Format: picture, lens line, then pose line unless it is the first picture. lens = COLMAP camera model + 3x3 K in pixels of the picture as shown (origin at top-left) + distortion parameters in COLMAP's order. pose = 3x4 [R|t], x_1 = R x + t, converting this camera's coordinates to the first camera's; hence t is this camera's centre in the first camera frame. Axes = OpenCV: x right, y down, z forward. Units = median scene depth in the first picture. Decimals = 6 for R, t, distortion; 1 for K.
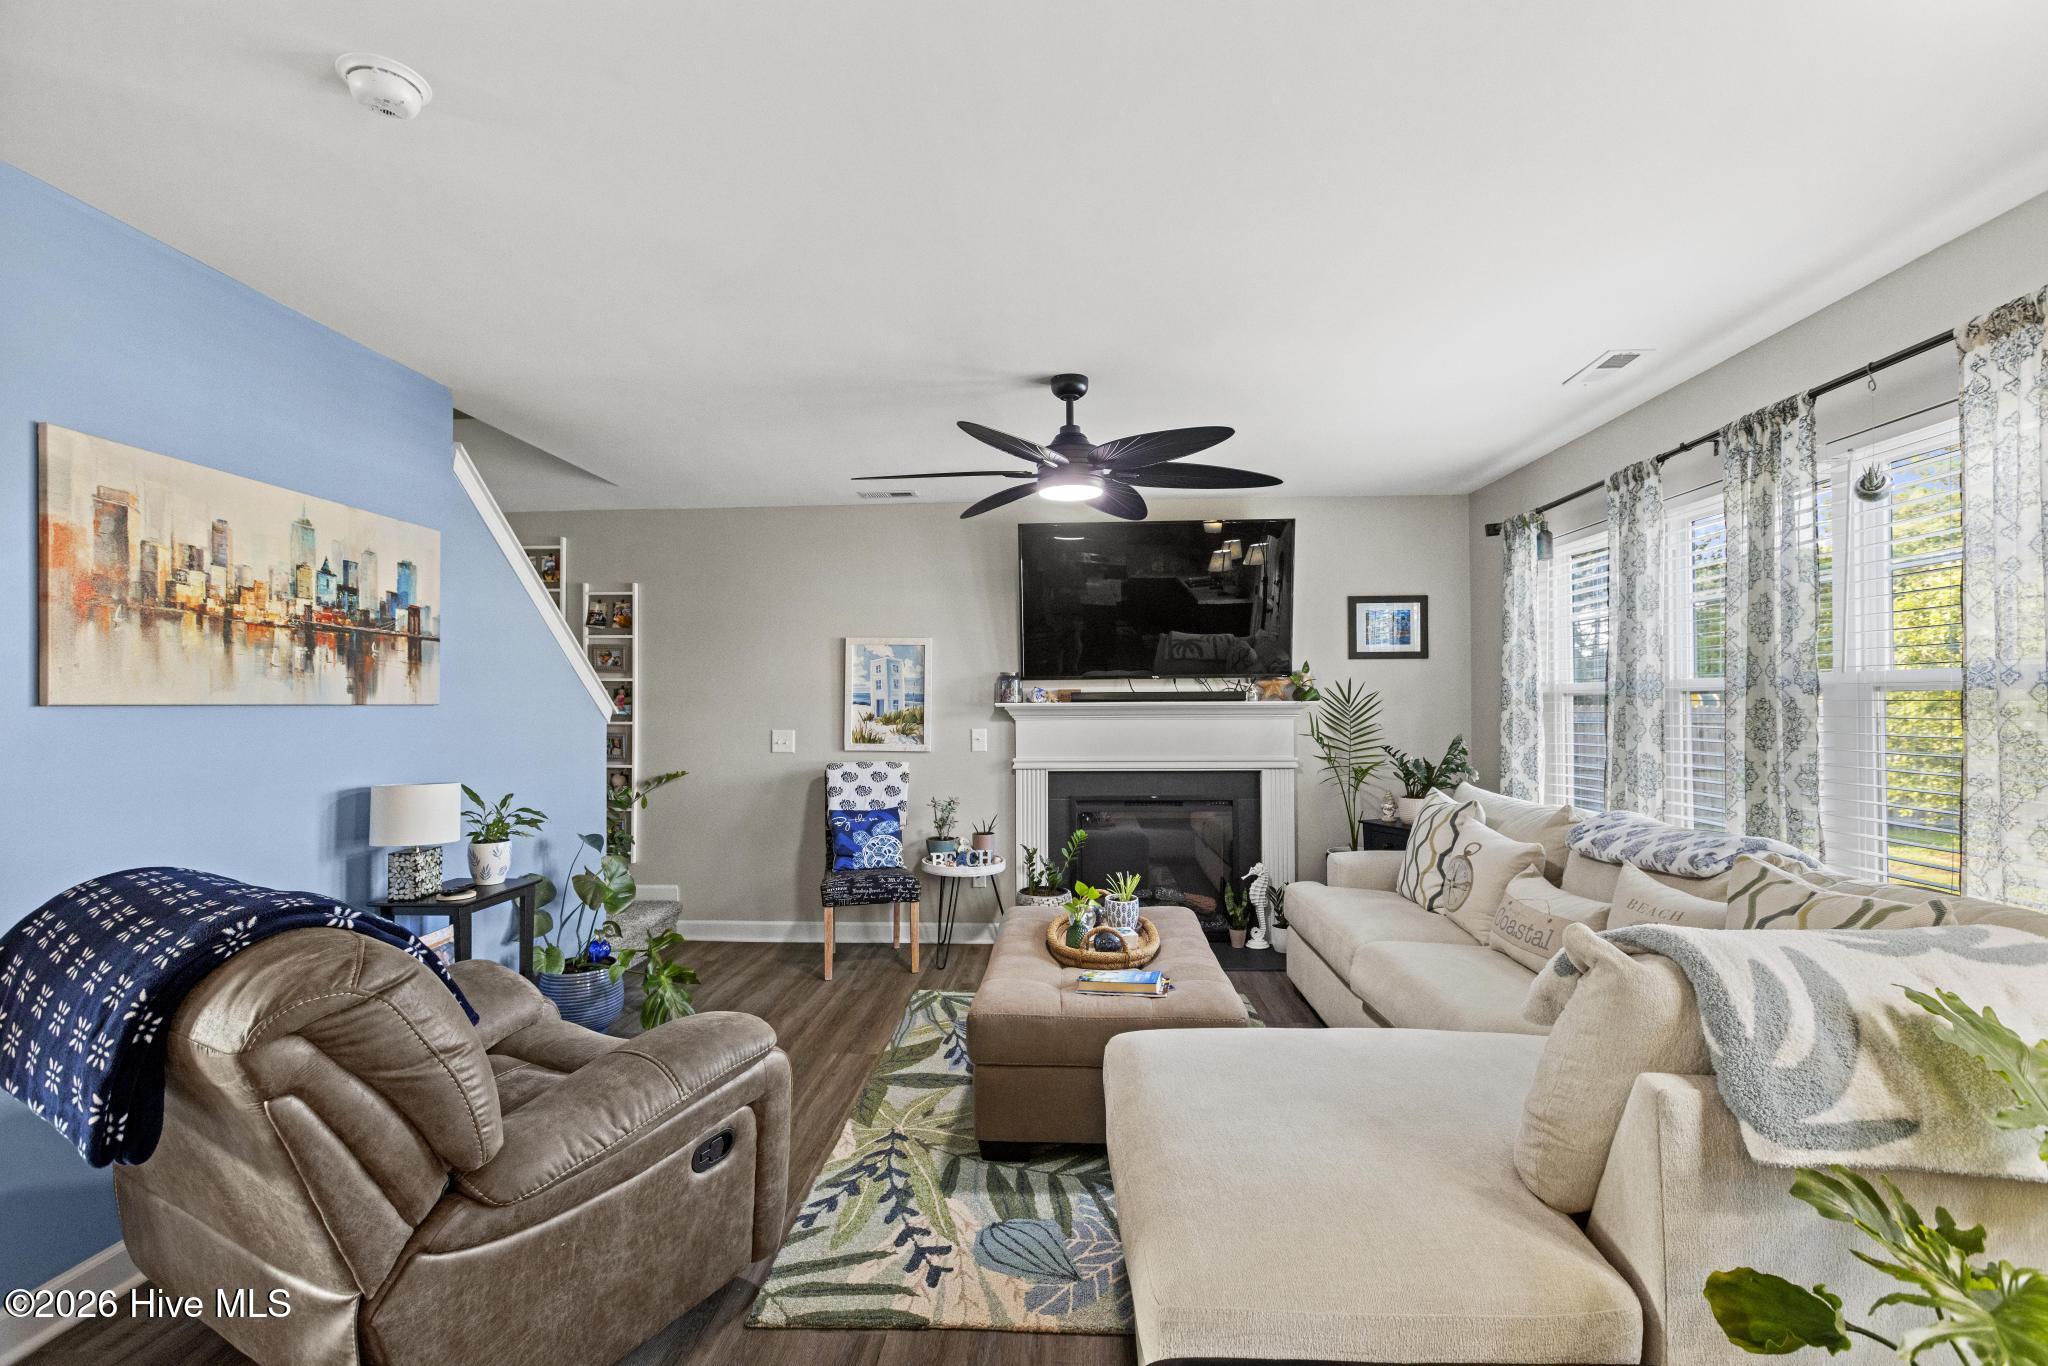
lens RADIAL K [[924.6, 0, 1035.0], [0, 924.6, 700.8], [0, 0, 1]] dist [0.004995, -0.001819]
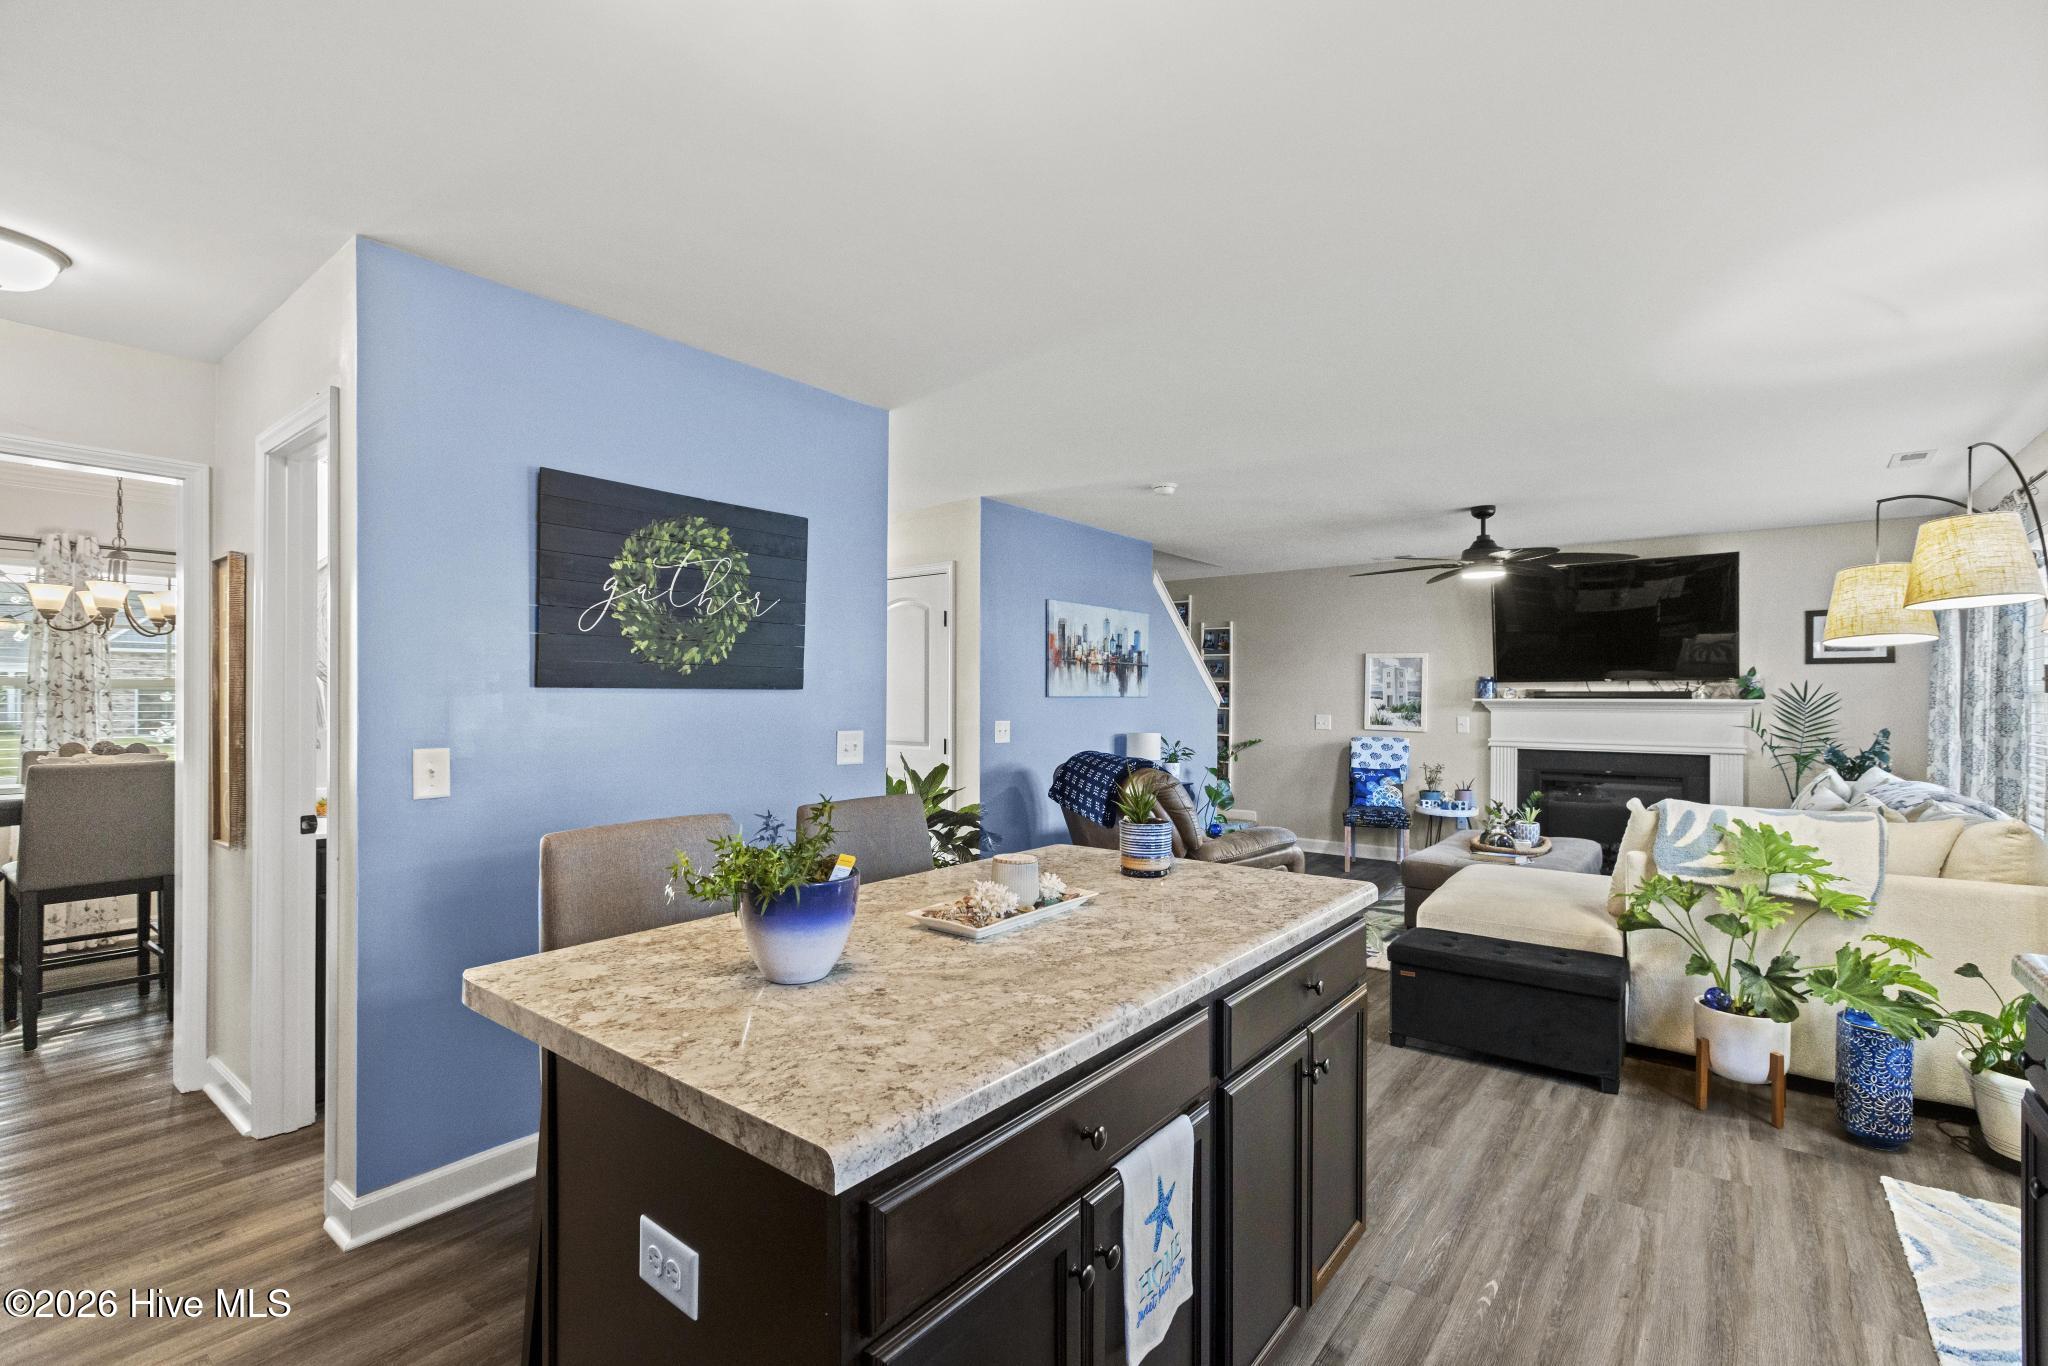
lens RADIAL K [[924.6, 0, 1020.8], [0, 924.6, 693.8], [0, 0, 1]] dist [0.004995, -0.001819]
pose [[0.816023, 0.007178, -0.577975, 0.211445], [-0.006383, 0.999974, 0.003406, -0.005315], [0.577984, 0.000910, 0.816047, -0.557569]]
